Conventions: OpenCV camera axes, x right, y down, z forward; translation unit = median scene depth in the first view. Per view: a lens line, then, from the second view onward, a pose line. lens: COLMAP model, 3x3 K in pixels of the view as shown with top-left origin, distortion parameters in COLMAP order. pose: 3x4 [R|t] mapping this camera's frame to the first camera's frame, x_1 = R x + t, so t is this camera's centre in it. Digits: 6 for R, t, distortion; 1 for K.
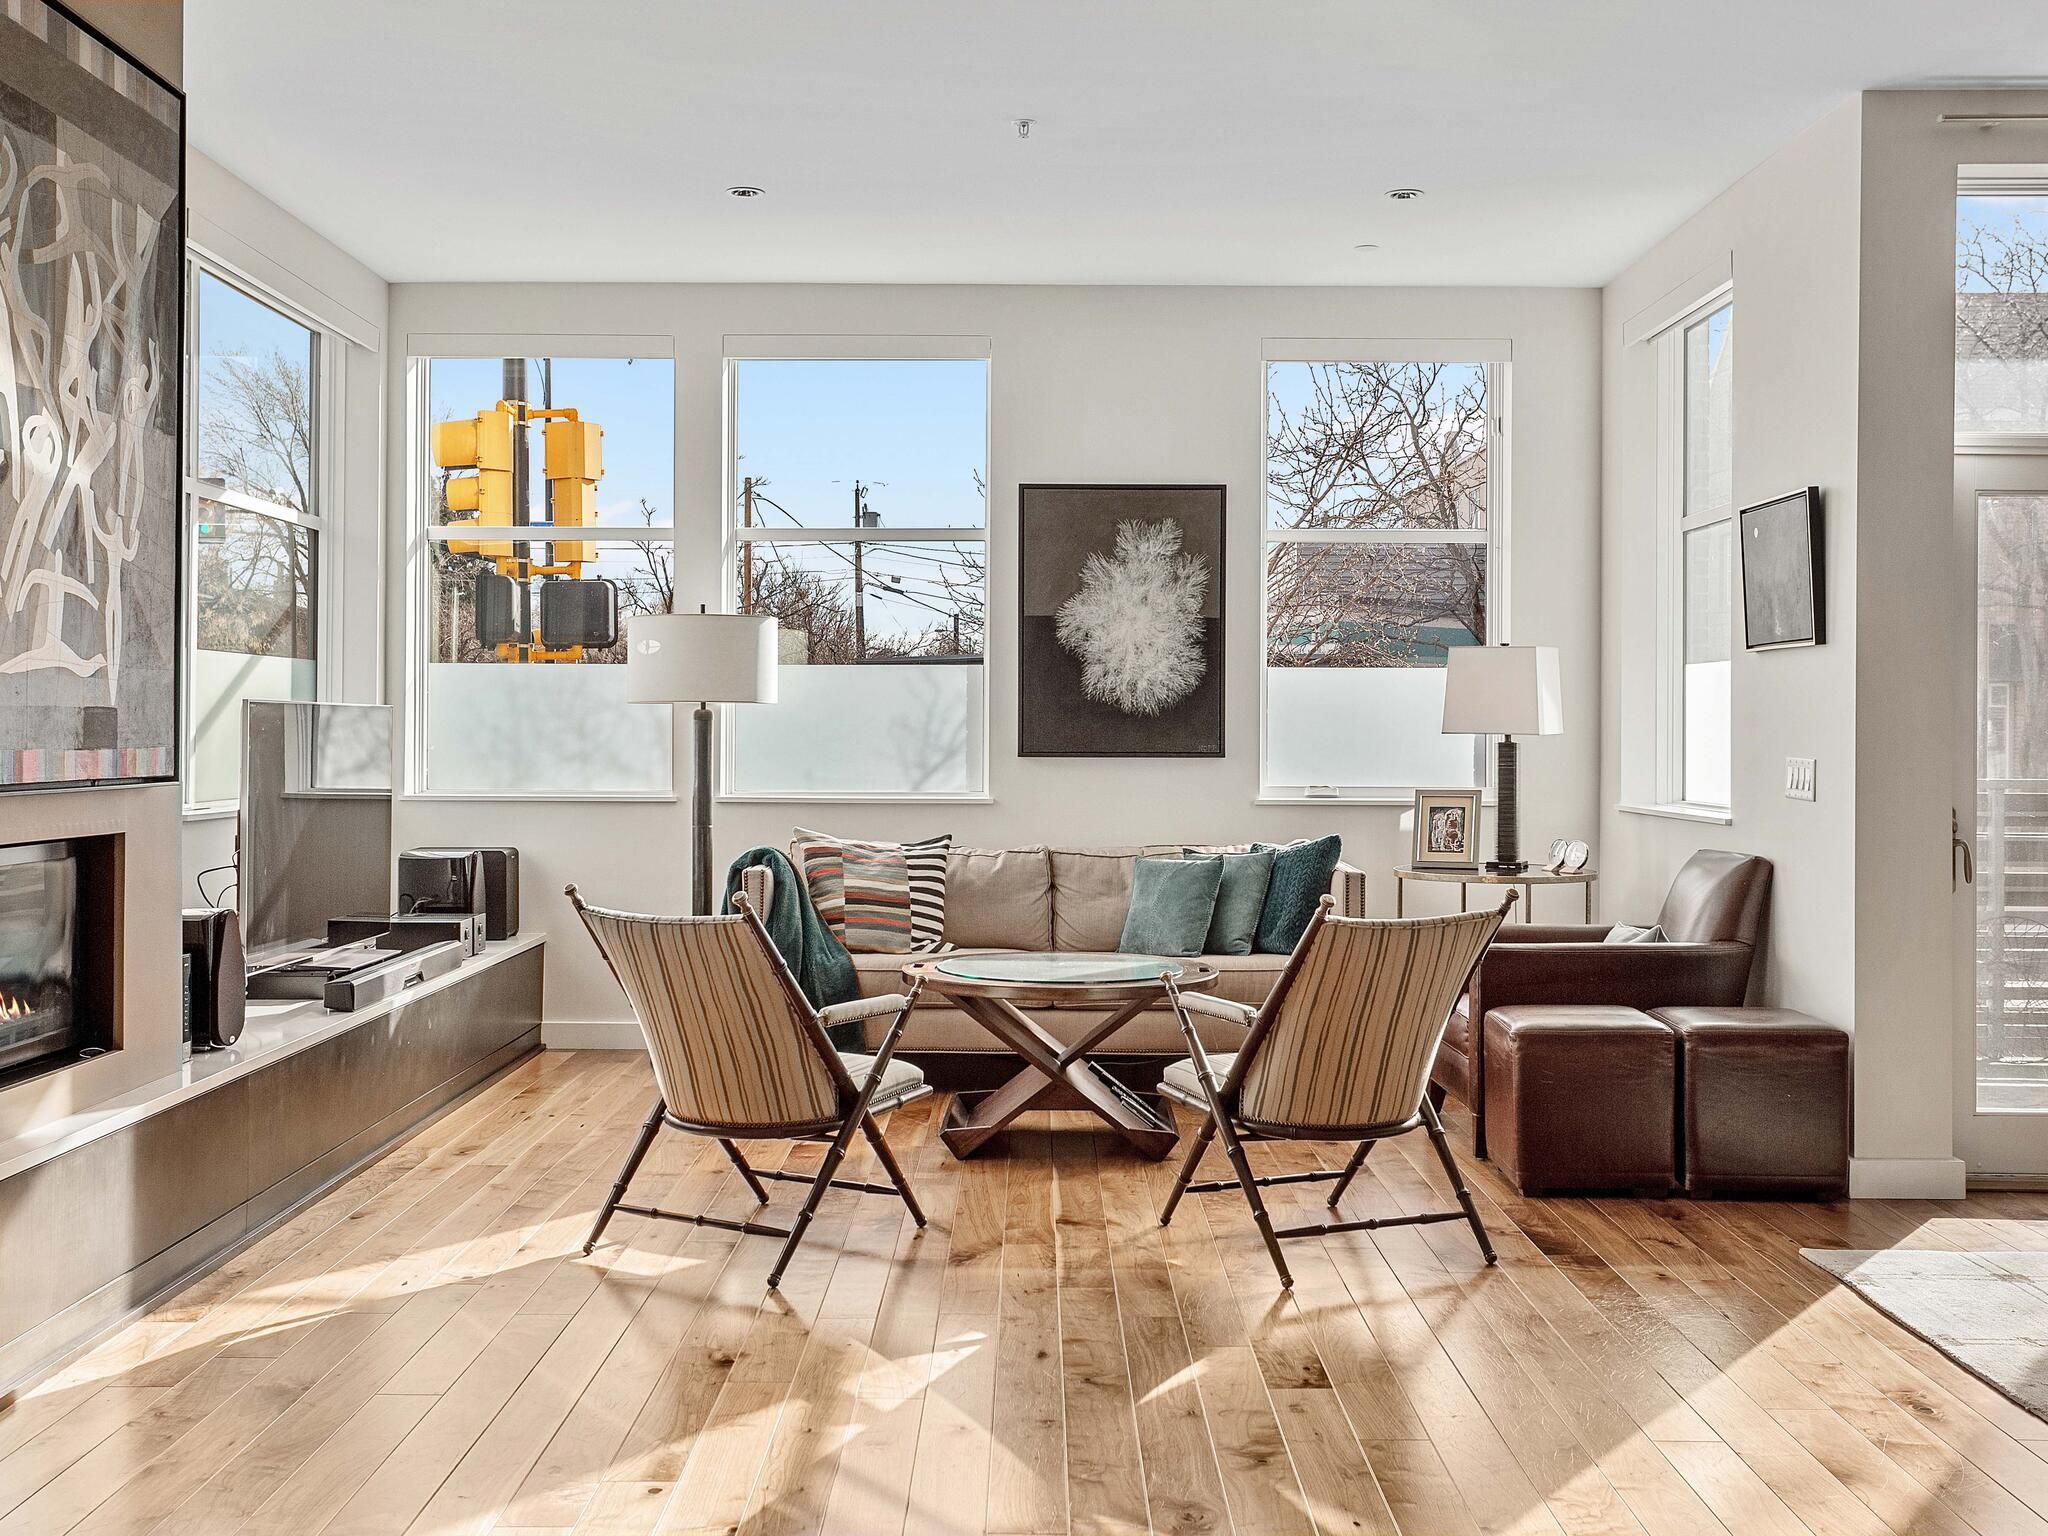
lens RADIAL K [[2054.7, 0, 1019.7], [0, 2054.7, 725.5], [0, 0, 1]] dist [-0.000217, 0.036936]
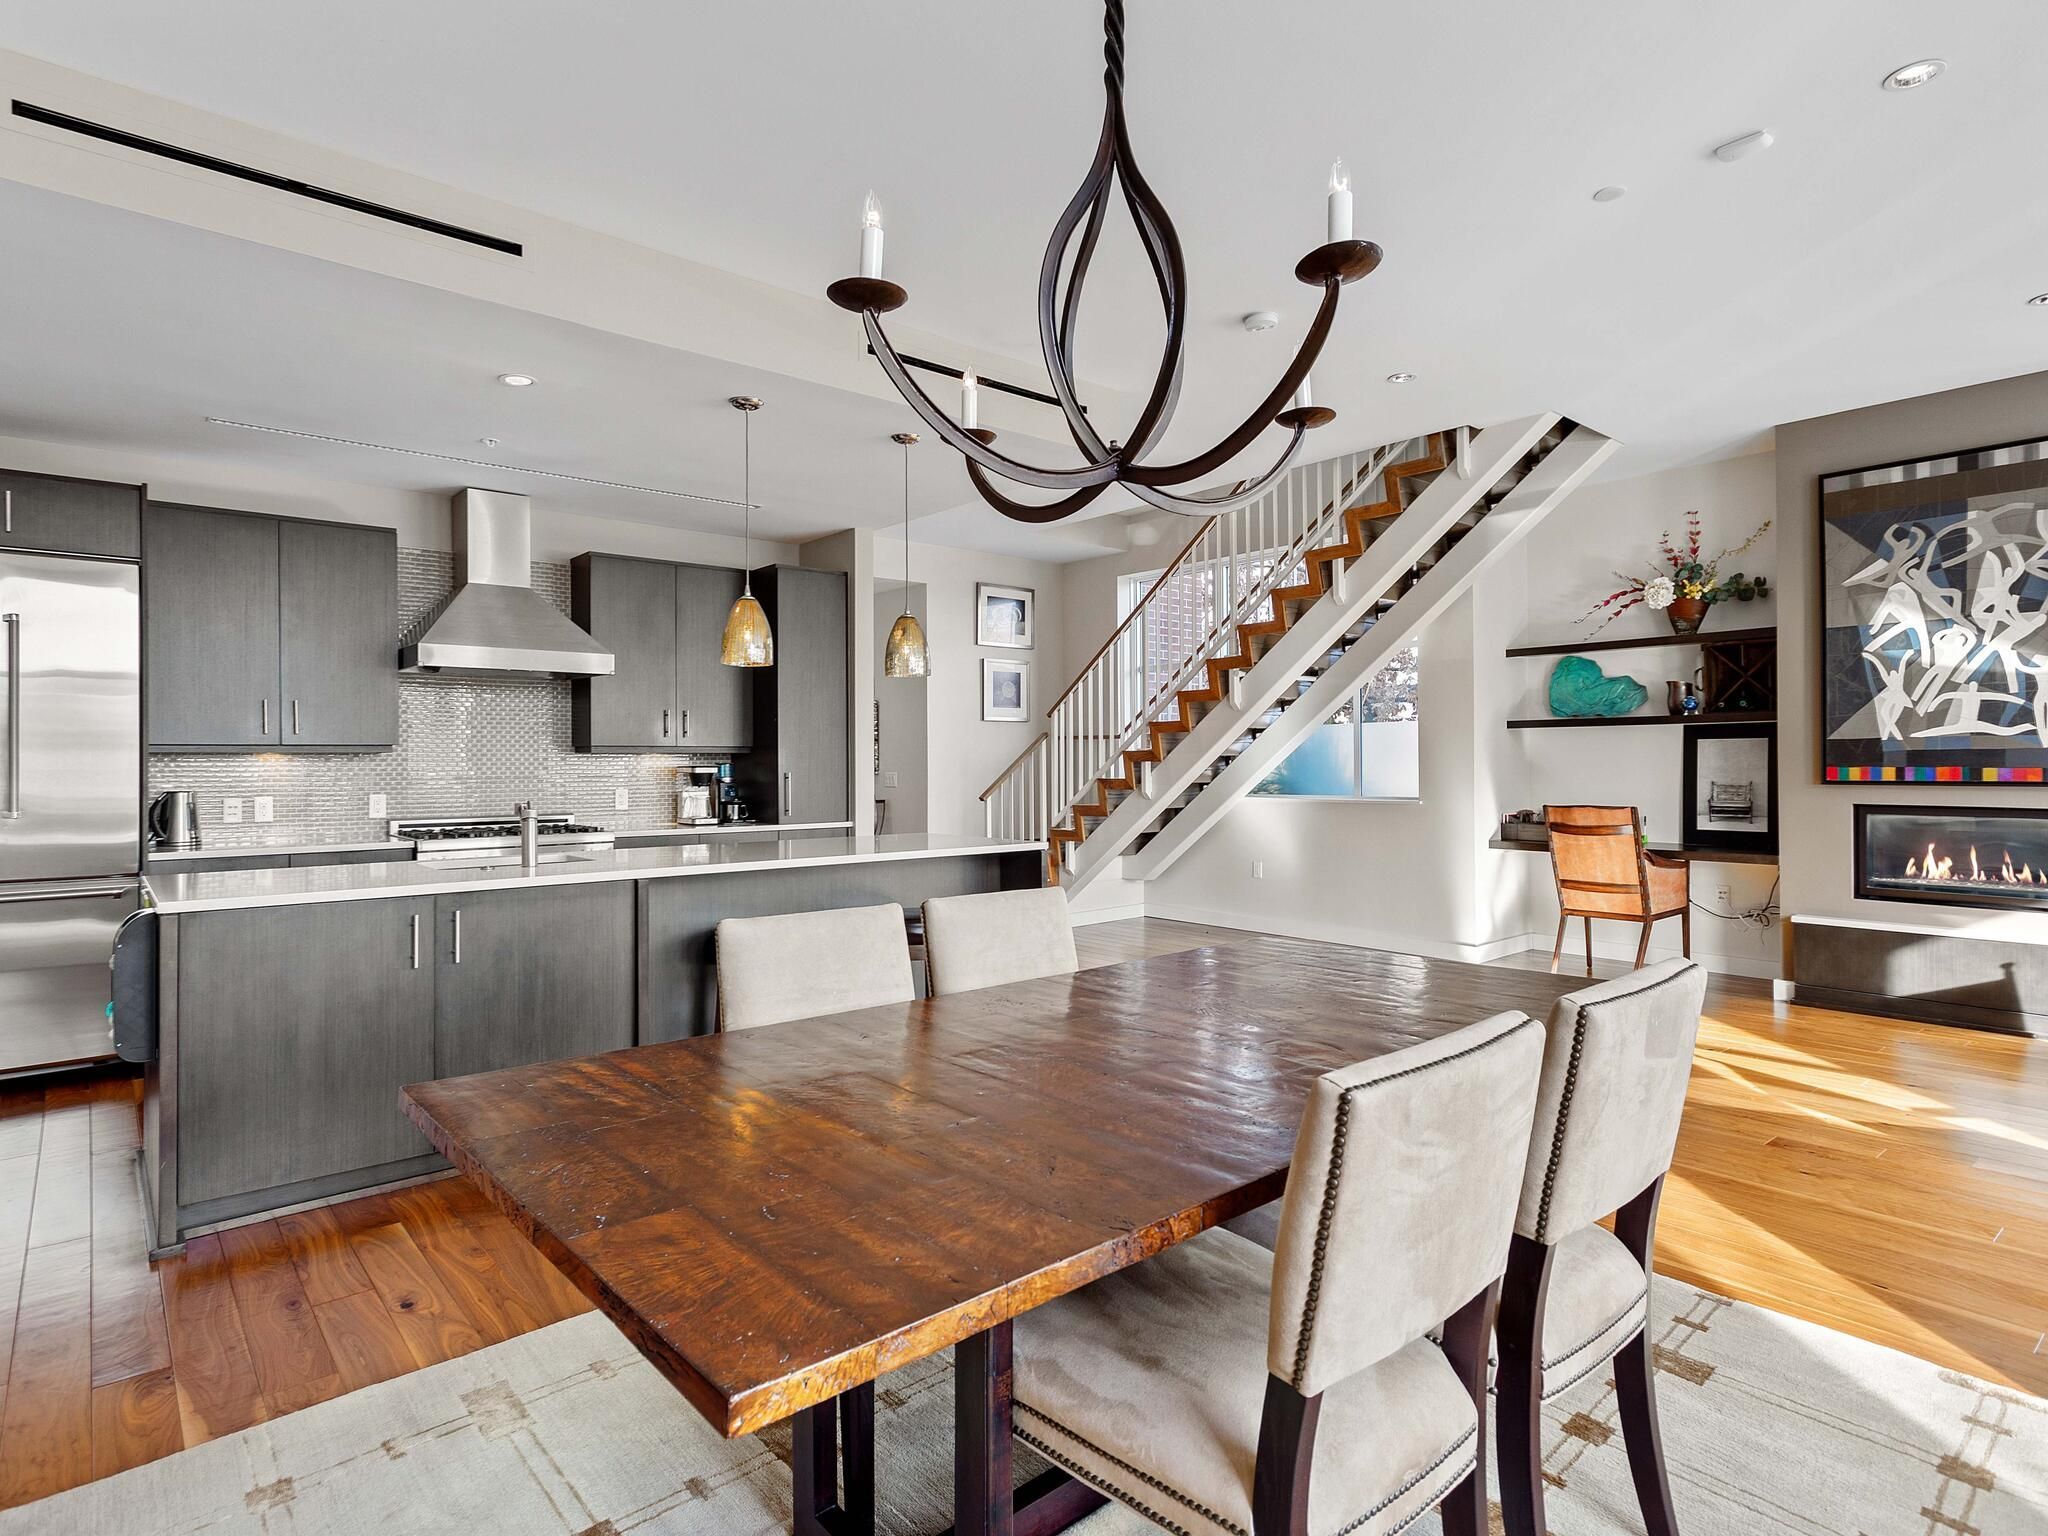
lens RADIAL K [[1101.3, 0, 1019.6], [0, 1101.3, 757.4], [0, 0, 1]] dist [0.001428, 0.002815]
pose [[-0.760913, -0.003336, -0.648845, 0.639727], [0.003634, 0.999949, -0.009403, 0.004315], [0.648843, -0.009513, -0.760863, 0.683878]]
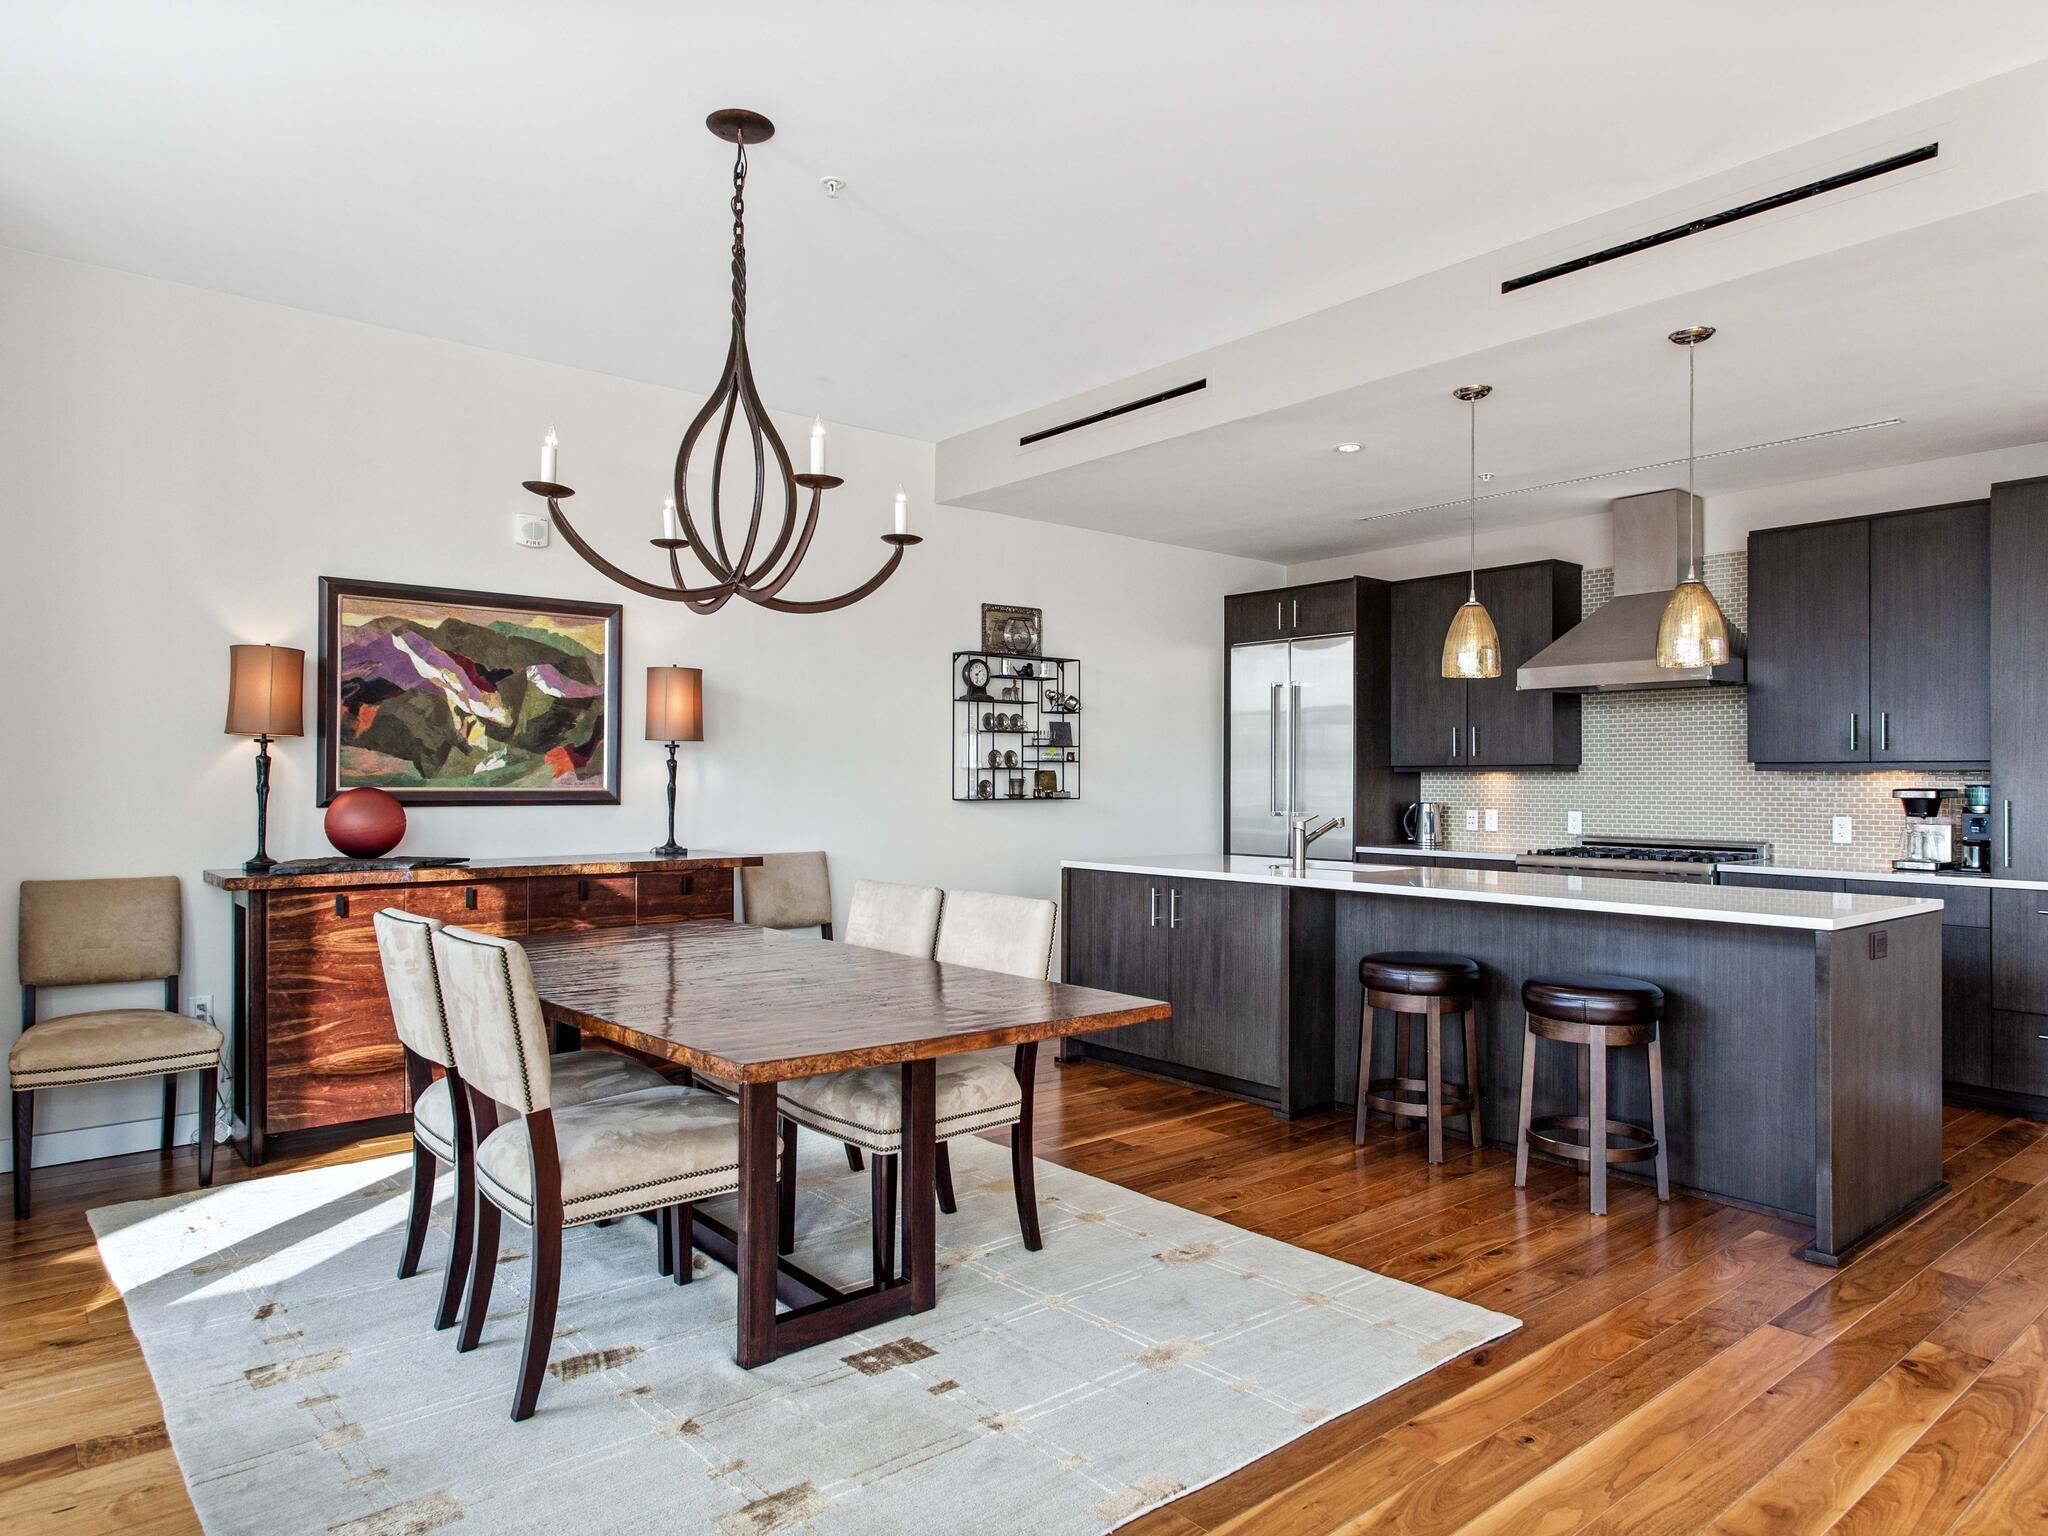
lens RADIAL K [[1262.4, 0, 1013.4], [0, 1262.4, 765.3], [0, 0, 1]] dist [0.003857, 0.002652]
pose [[-0.640808, 0.001985, 0.767699, 0.046174], [-0.008493, 0.999917, -0.009675, 0.000110], [-0.767654, -0.012719, -0.640738, 0.709269]]
